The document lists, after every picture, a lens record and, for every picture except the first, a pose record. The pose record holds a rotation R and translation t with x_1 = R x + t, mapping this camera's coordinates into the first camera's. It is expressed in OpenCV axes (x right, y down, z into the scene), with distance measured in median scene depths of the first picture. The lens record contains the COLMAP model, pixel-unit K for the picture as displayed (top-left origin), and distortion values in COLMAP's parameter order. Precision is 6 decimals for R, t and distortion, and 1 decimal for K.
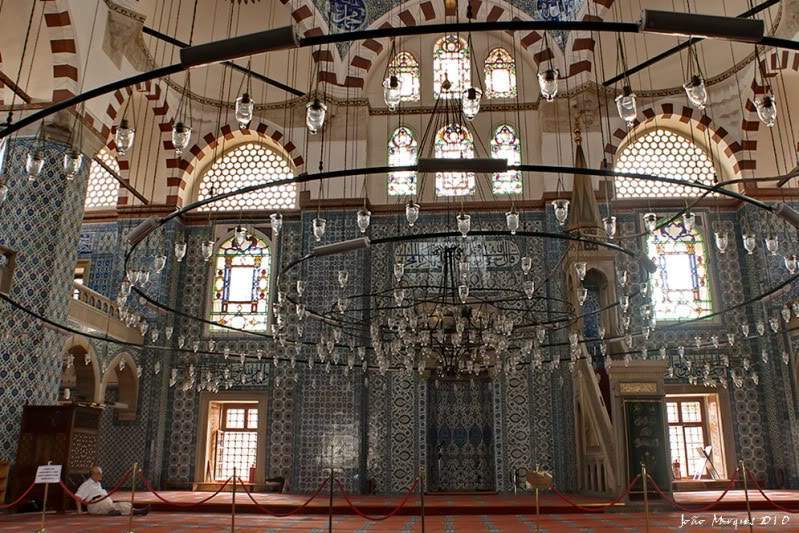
lens RADIAL K [[686.6, 0, 403.4], [0, 686.6, 276.9], [0, 0, 1]] dist [-0.151164, 0.128811]
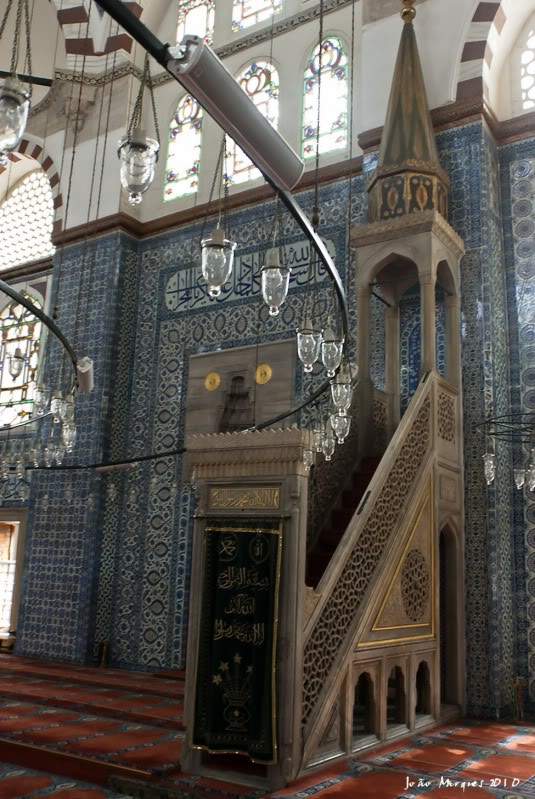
lens RADIAL K [[779.8, 0, 267.2], [0, 779.8, 418.0], [0, 0, 1]] dist [-0.038072, 0.007320]
pose [[0.868773, -0.069372, -0.490328, 0.414293], [0.099030, 0.994477, 0.034764, 0.067587], [0.485208, -0.078759, 0.870844, 0.399770]]
